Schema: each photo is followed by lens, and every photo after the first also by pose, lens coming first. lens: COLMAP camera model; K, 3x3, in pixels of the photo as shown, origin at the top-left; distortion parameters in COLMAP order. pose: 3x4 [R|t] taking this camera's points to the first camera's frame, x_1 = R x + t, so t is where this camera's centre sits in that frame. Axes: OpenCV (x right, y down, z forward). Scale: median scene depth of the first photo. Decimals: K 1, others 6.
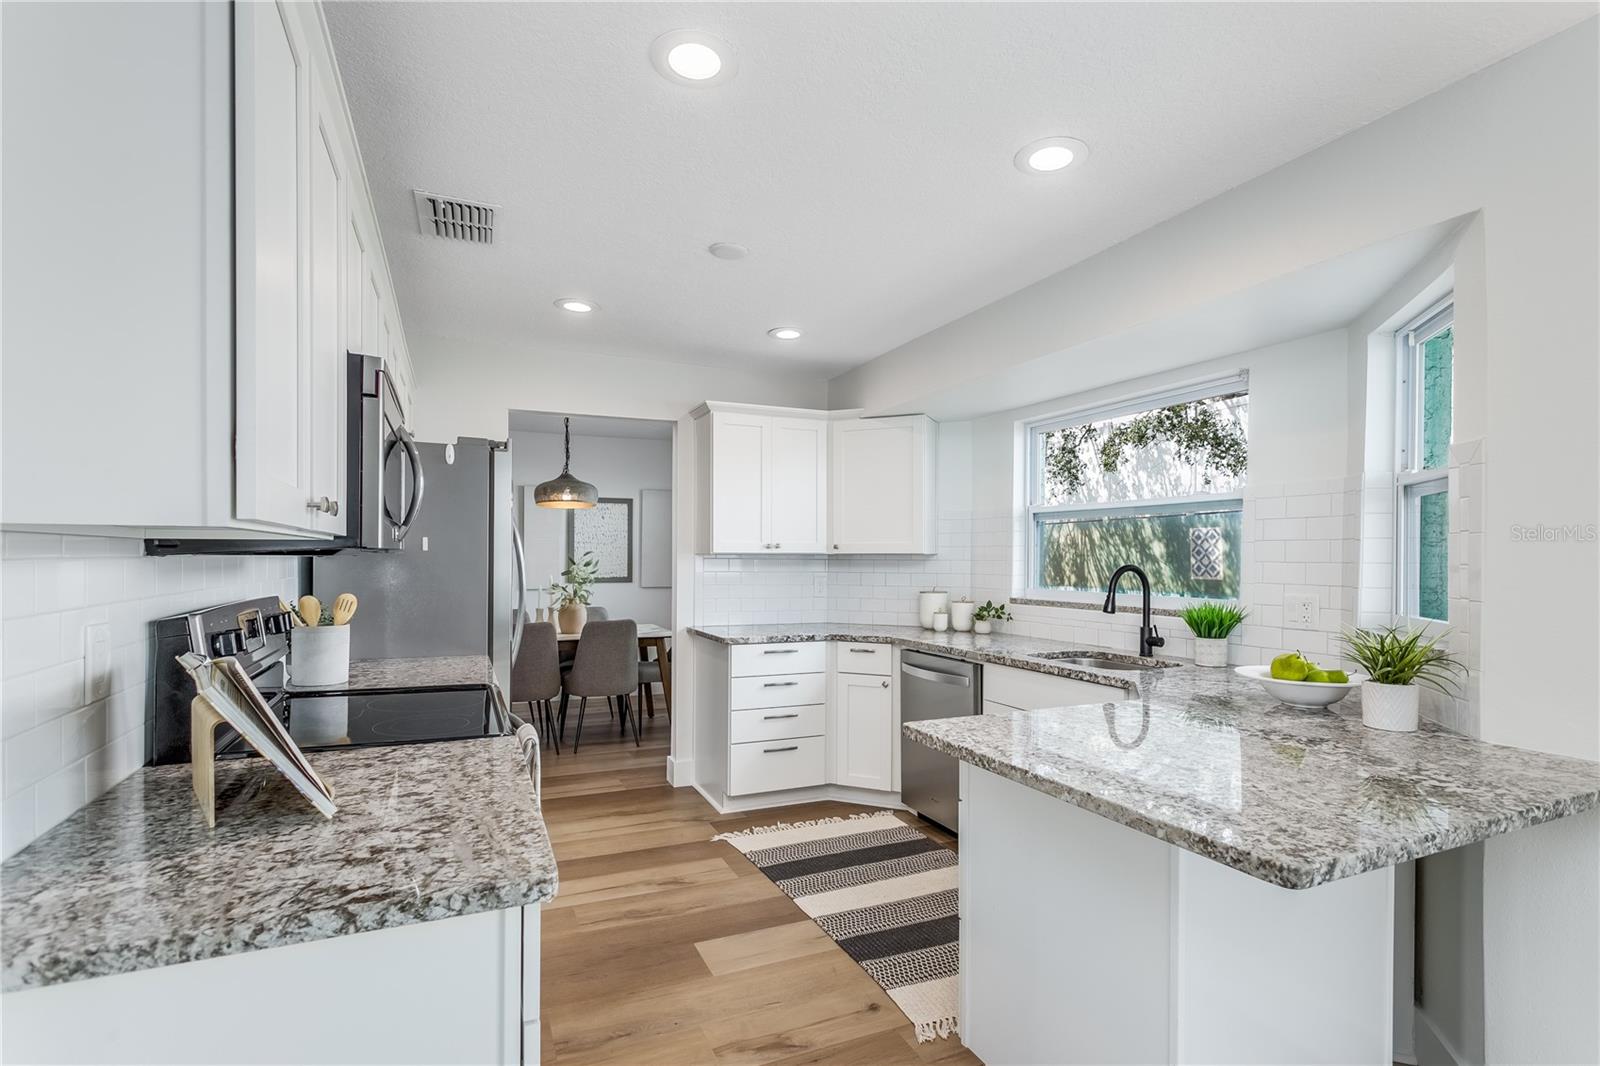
lens RADIAL K [[779.0, 0, 836.3], [0, 779.0, 554.9], [0, 0, 1]] dist [-0.000740, 0.000082]
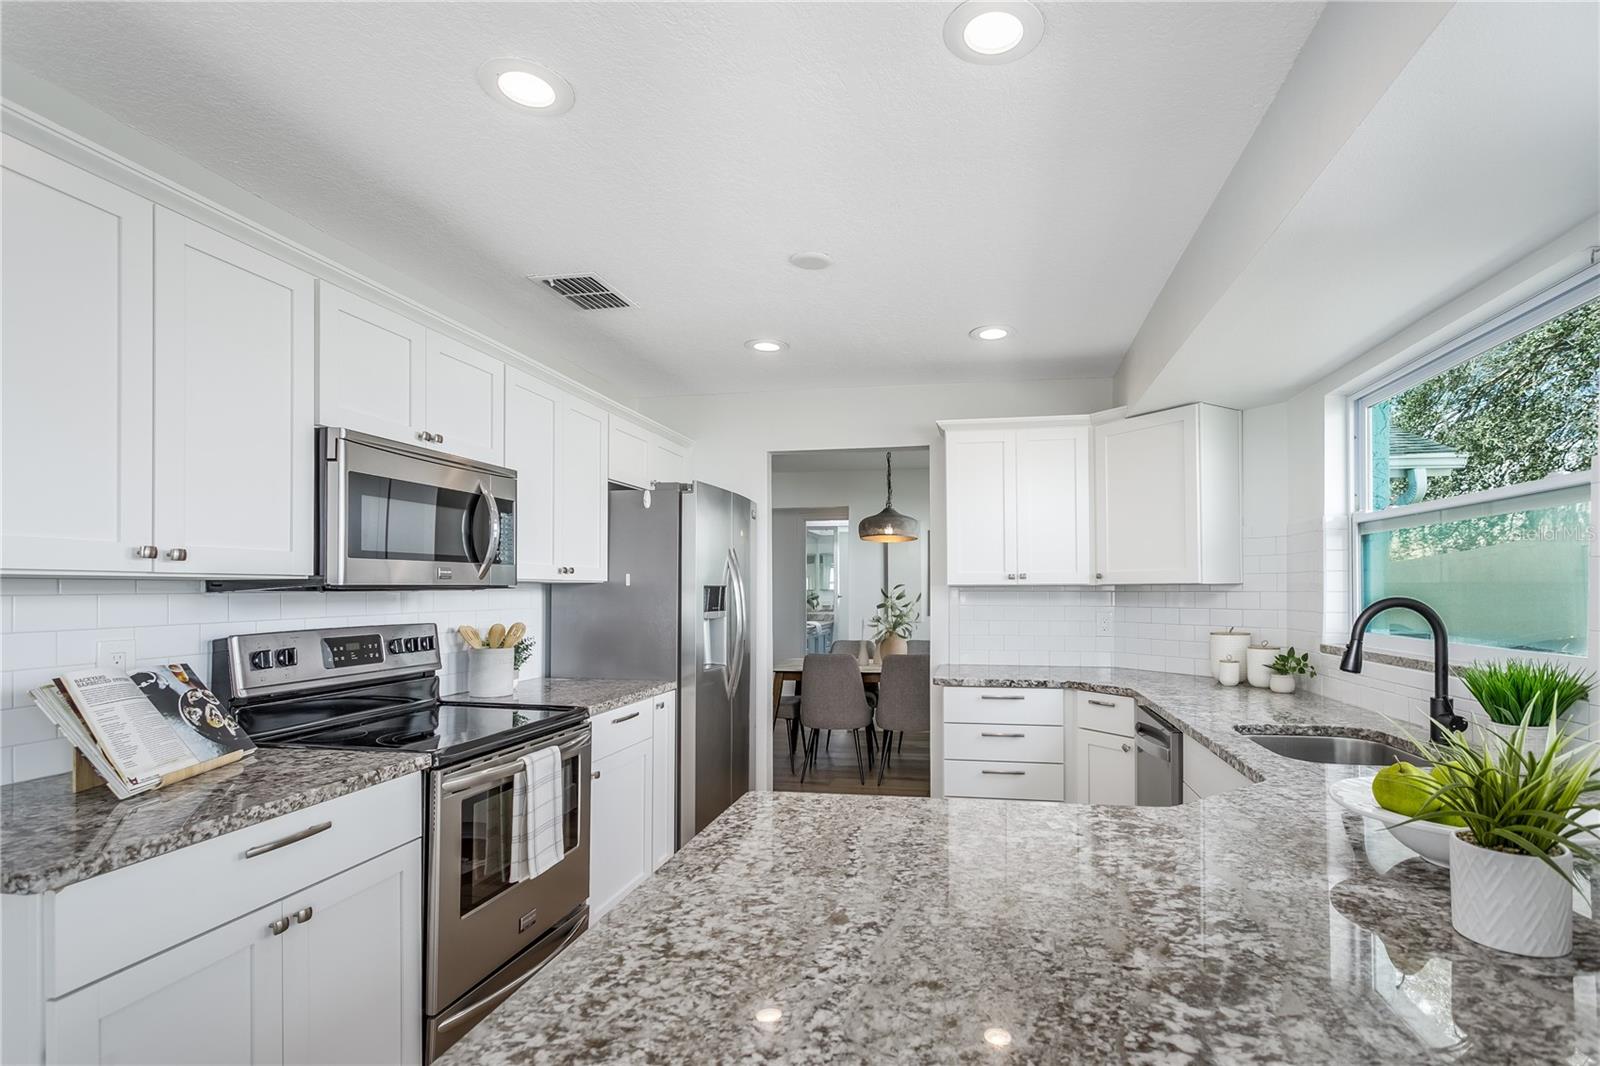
lens RADIAL K [[803.3, 0, 869.7], [0, 803.3, 588.1], [0, 0, 1]] dist [0.000148, 0.000074]
pose [[0.824632, -0.007318, -0.565622, 0.308275], [0.008107, 0.999967, -0.001119, 0.001350], [0.565611, -0.003663, 0.824664, 0.170727]]
